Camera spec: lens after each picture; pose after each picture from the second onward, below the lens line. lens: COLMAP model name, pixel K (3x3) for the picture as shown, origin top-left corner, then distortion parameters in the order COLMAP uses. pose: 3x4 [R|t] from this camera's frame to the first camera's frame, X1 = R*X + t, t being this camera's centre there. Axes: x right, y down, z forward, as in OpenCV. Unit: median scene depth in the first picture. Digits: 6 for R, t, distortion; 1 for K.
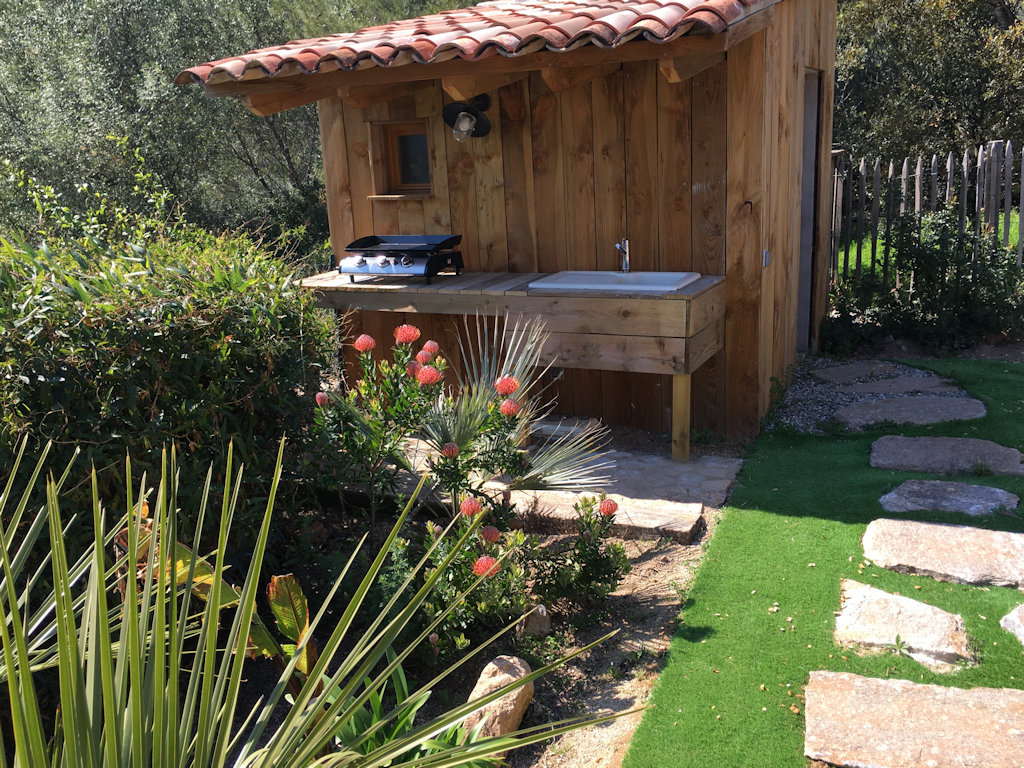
lens RADIAL K [[926.5, 0, 511.8], [0, 926.5, 396.8], [0, 0, 1]] dist [0.046972, 0.000337]
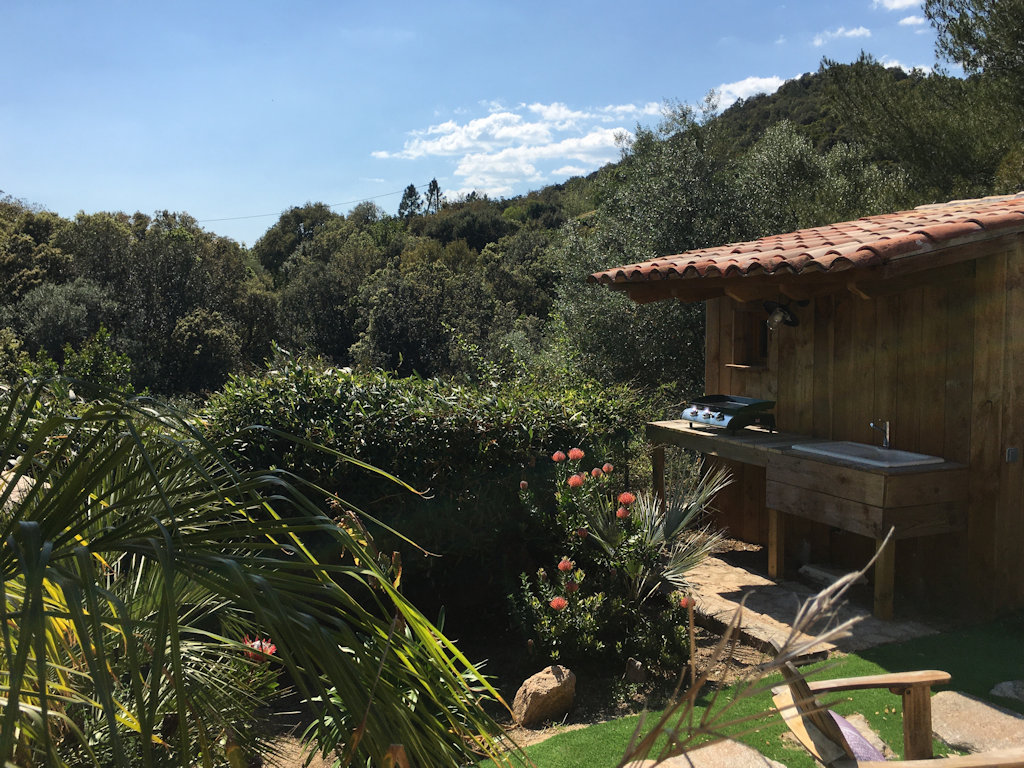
lens RADIAL K [[926.5, 0, 511.8], [0, 926.5, 396.8], [0, 0, 1]] dist [0.046972, 0.000337]
pose [[0.771169, 0.110194, -0.627021, 0.486158], [-0.206485, 0.974956, -0.082615, -0.006085], [0.602214, 0.193180, 0.774609, -0.185902]]
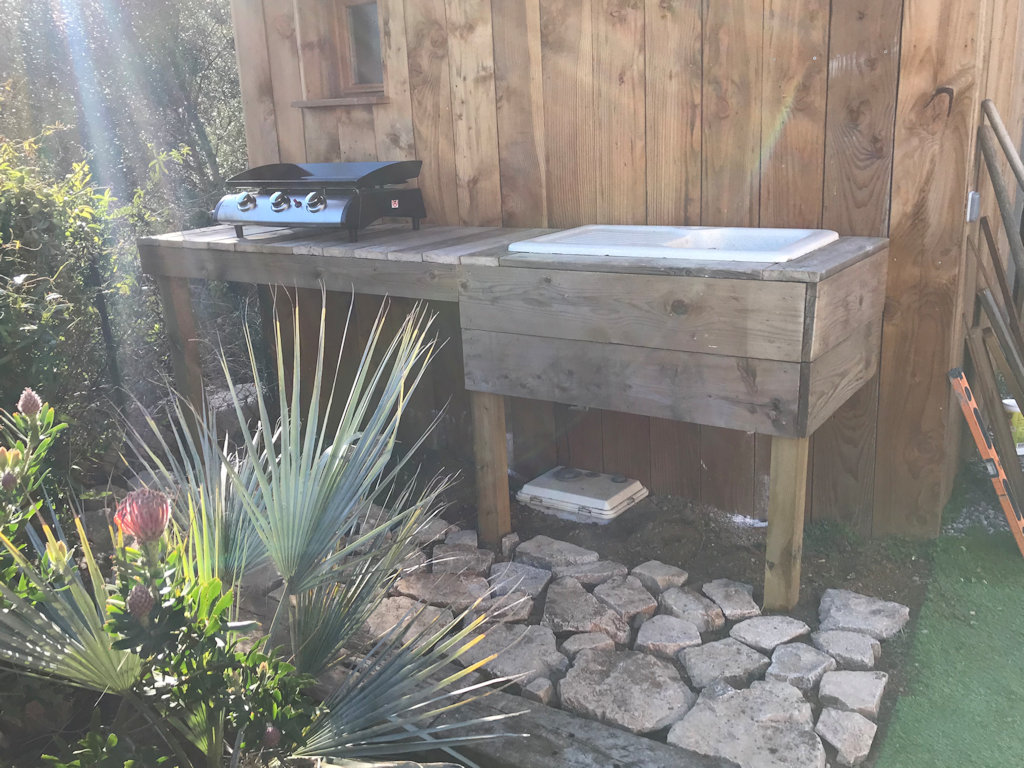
lens RADIAL K [[928.1, 0, 512.0], [0, 928.1, 384.0], [0, 0, 1]] dist [0.008964, -0.002873]
pose [[0.990994, 0.043225, -0.126734, 0.090127], [-0.041354, 0.998994, 0.017360, -0.048575], [0.127357, -0.011963, 0.991785, 0.452120]]
